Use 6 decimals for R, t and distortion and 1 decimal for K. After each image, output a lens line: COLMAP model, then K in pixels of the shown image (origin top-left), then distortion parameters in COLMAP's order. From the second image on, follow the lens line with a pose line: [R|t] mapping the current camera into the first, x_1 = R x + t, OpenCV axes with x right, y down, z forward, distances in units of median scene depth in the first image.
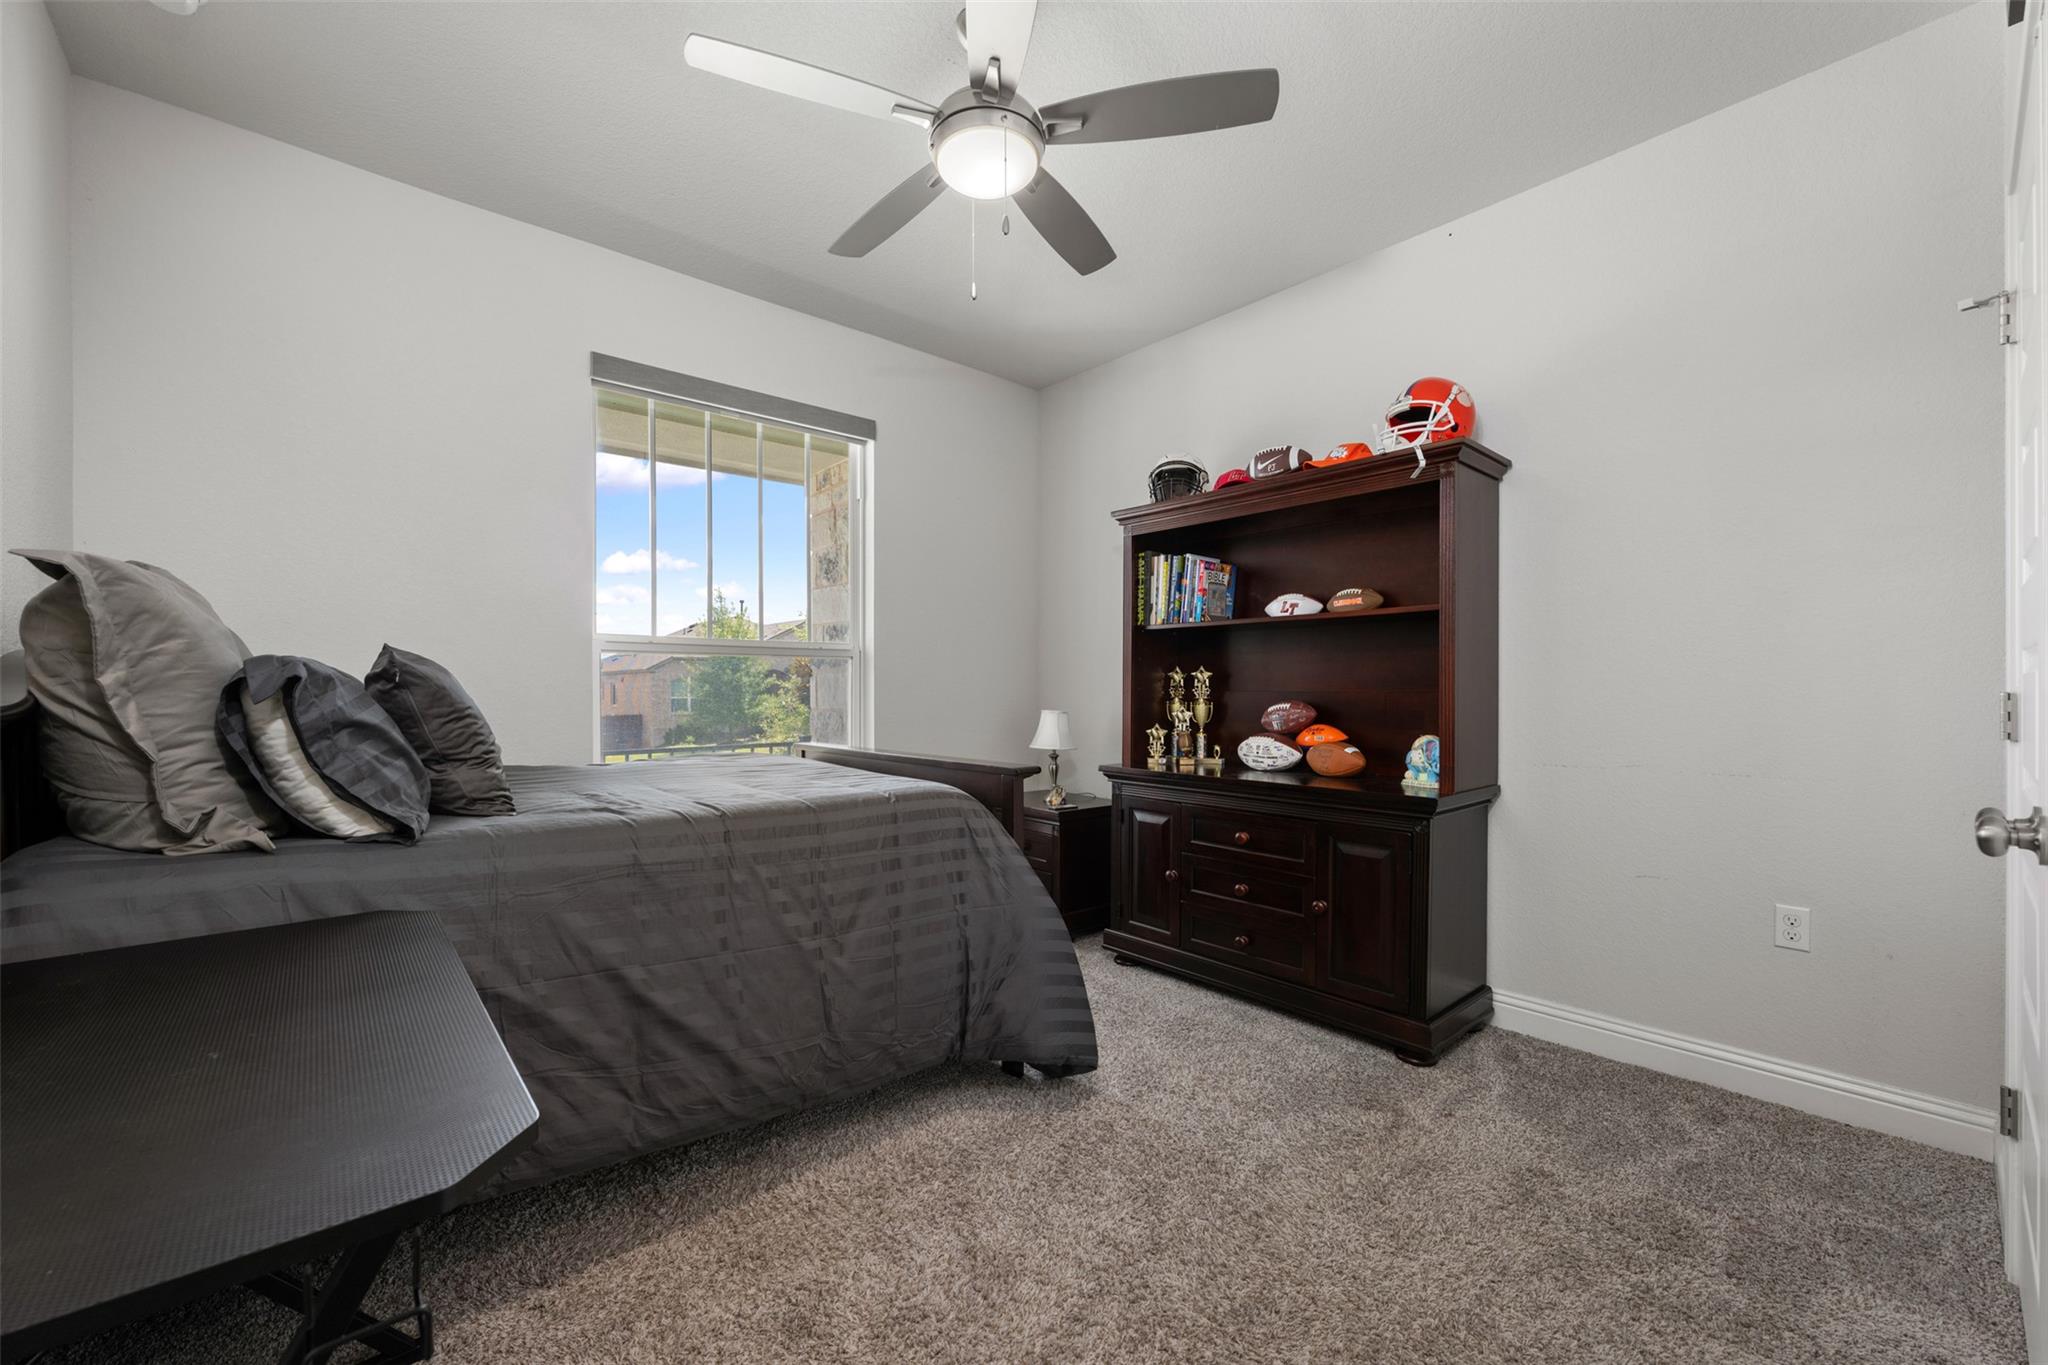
lens RADIAL K [[816.4, 0, 1024.0], [0, 816.4, 682.5], [0, 0, 1]] dist [-0.000334, -0.000038]
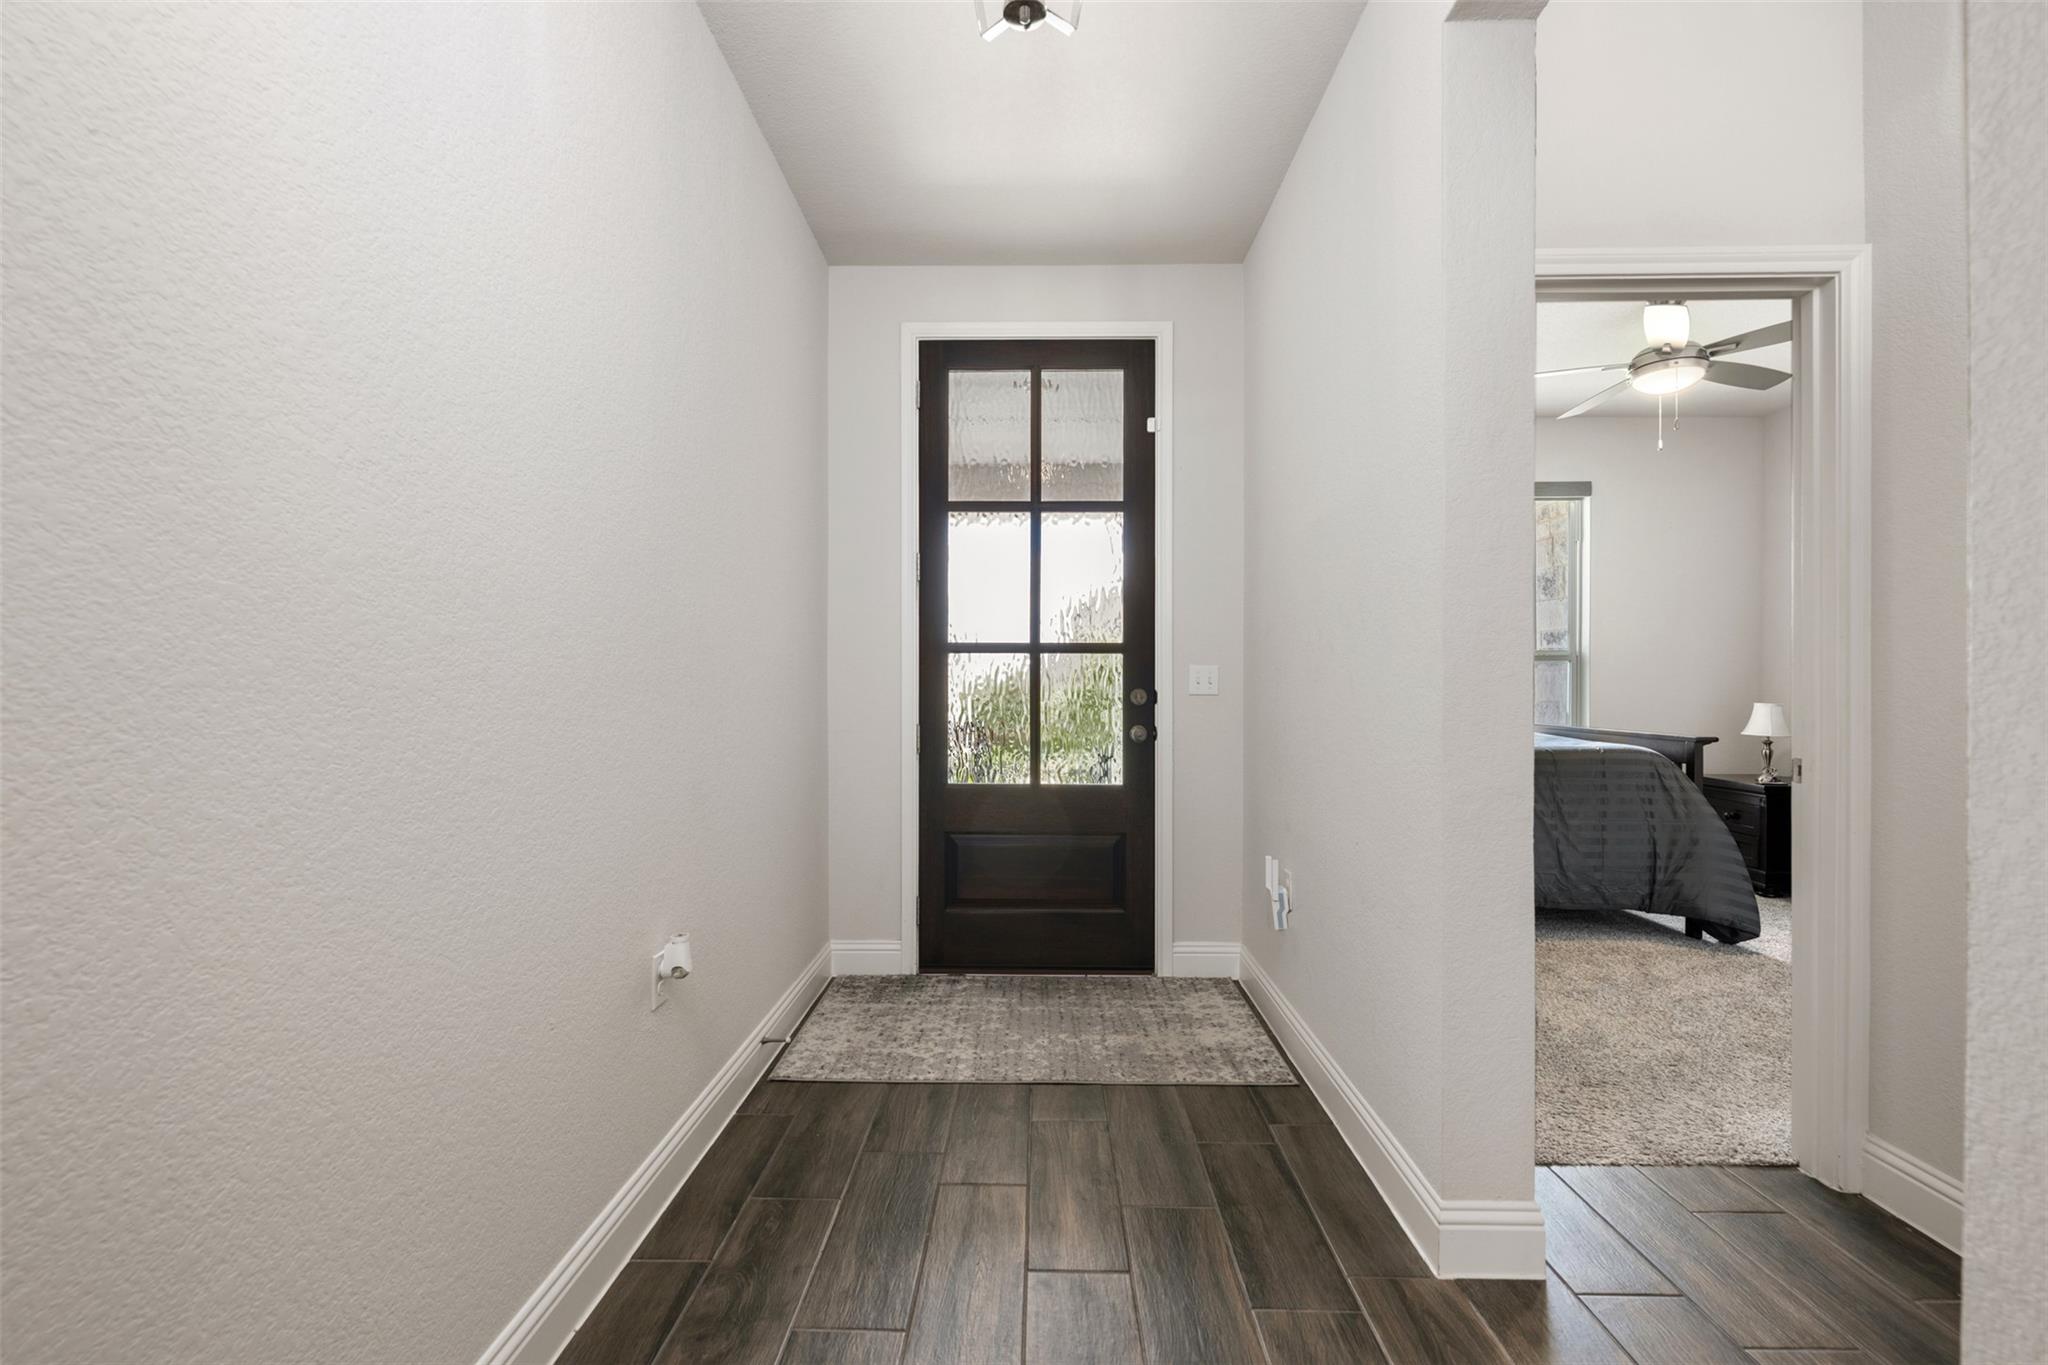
lens RADIAL K [[919.4, 0, 1024.0], [0, 919.4, 682.5], [0, 0, 1]] dist [0.012599, 0.000168]
pose [[0.745238, 0.005134, -0.666779, 0.216336], [0.002777, 0.999938, 0.010803, -0.022420], [0.666793, -0.009903, 0.745177, -1.189367]]
